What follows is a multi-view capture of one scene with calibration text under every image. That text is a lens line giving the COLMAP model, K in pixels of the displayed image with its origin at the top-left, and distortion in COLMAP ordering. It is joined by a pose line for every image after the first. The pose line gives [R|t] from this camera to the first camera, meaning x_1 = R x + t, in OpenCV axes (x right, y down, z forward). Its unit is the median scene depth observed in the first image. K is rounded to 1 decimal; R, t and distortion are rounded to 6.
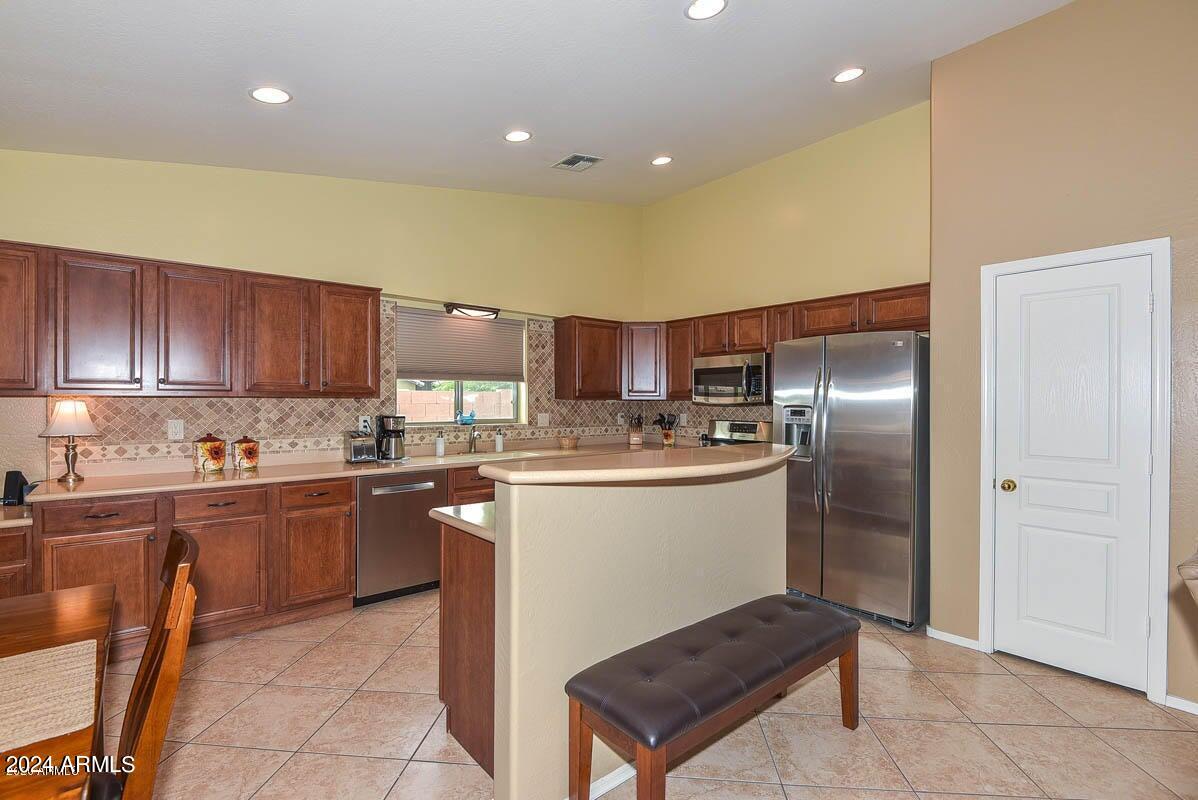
lens RADIAL K [[548.7, 0, 596.9], [0, 548.7, 400.3], [0, 0, 1]] dist [0.012045, -0.016235]
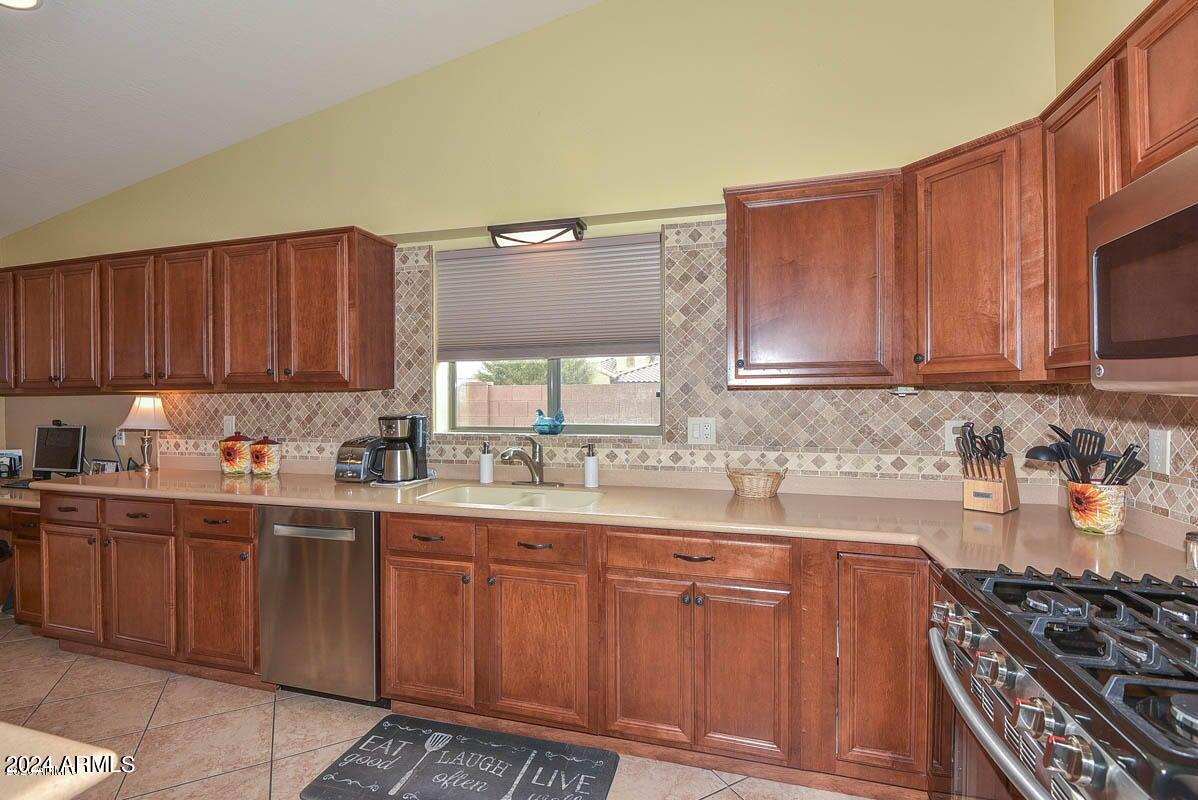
lens RADIAL K [[548.7, 0, 583.0], [0, 548.7, 401.0], [0, 0, 1]] dist [0.012045, -0.016235]
pose [[0.553080, -0.003855, -0.833119, 0.309162], [0.006489, 0.999979, -0.000319, 0.011555], [0.833103, -0.005230, 0.553093, 0.826271]]
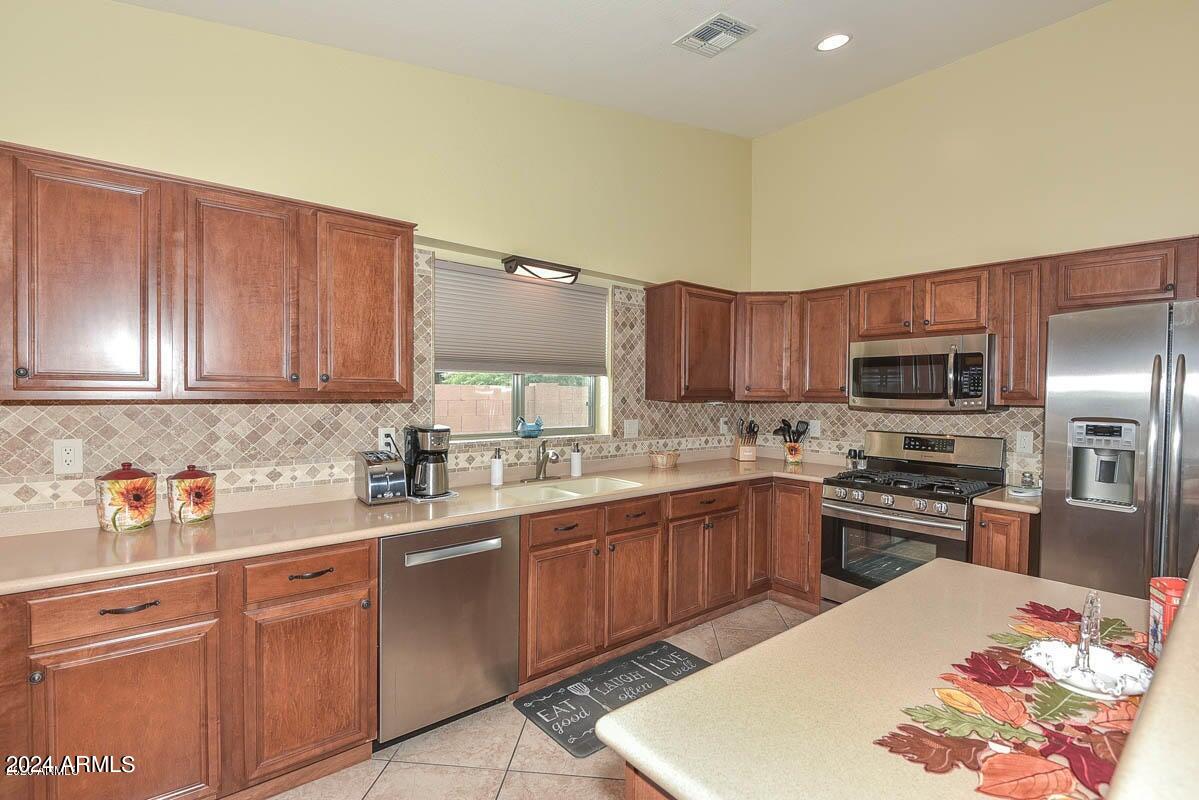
lens RADIAL K [[549.2, 0, 595.4], [0, 549.2, 401.0], [0, 0, 1]] dist [0.012045, -0.016235]
pose [[0.999949, 0.006576, -0.007693, -0.176440], [-0.006453, 0.999853, 0.015857, -0.014758], [0.007796, -0.015807, 0.999845, 0.363335]]
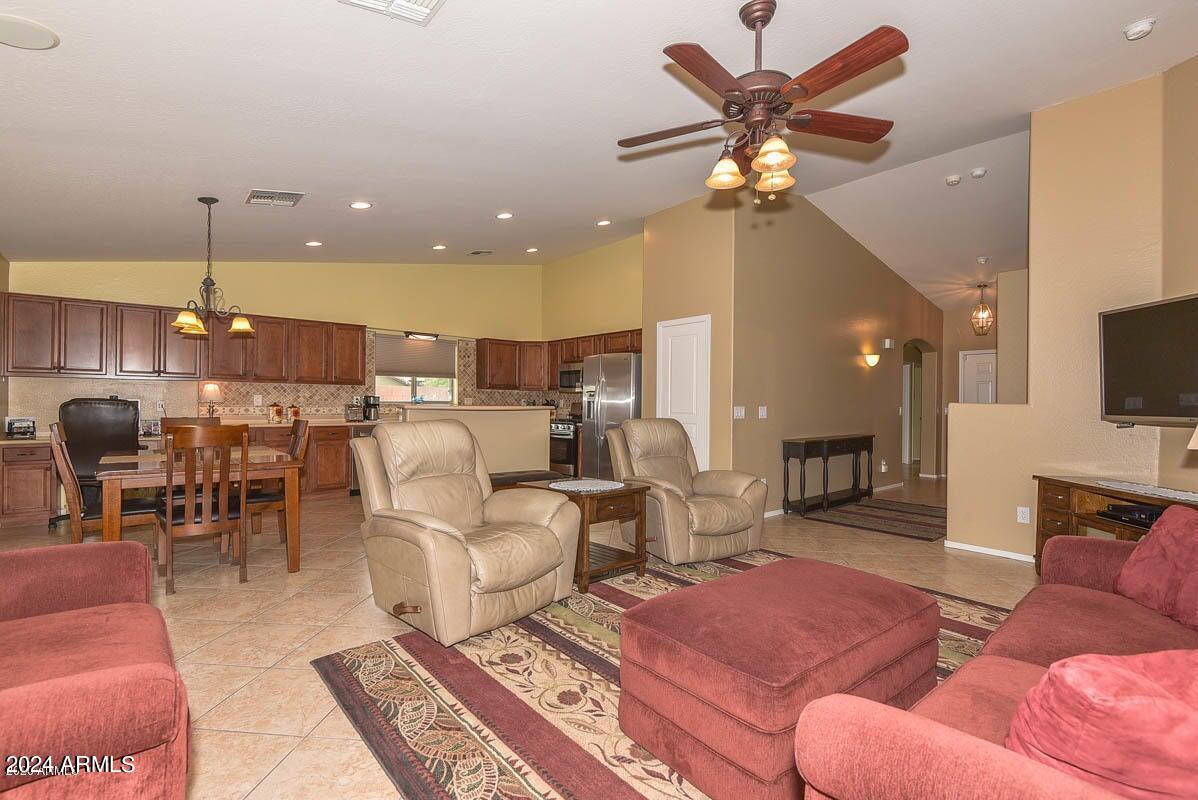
lens RADIAL K [[548.7, 0, 602.9], [0, 548.7, 404.6], [0, 0, 1]] dist [0.012045, -0.016235]
pose [[0.999784, 0.007246, 0.019481, 0.340480], [-0.007295, 0.999970, 0.002443, 0.046229], [-0.019463, -0.002585, 0.999807, -0.797449]]
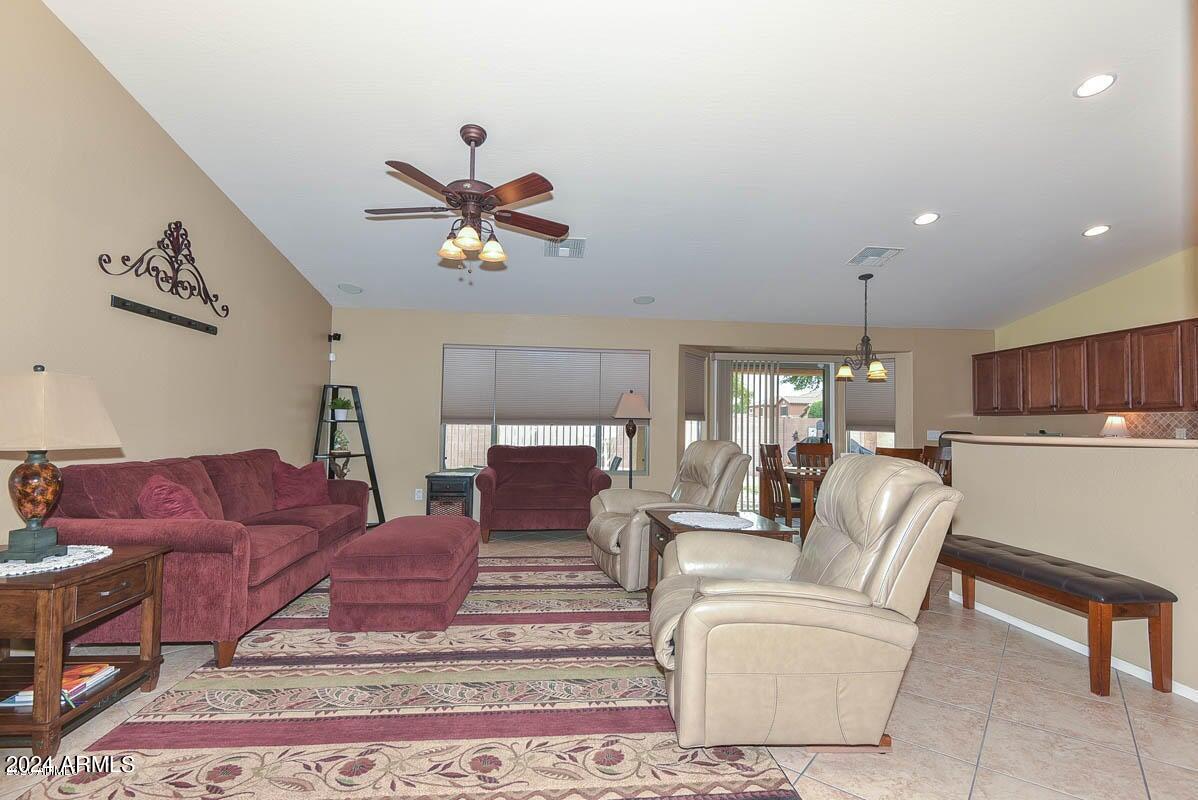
lens RADIAL K [[548.7, 0, 592.3], [0, 548.7, 406.7], [0, 0, 1]] dist [0.012045, -0.016235]
pose [[-0.566585, -0.041898, -0.822937, 1.100422], [-0.021101, 0.999117, -0.036341, 0.053315], [0.823733, -0.003226, -0.566969, 0.448459]]
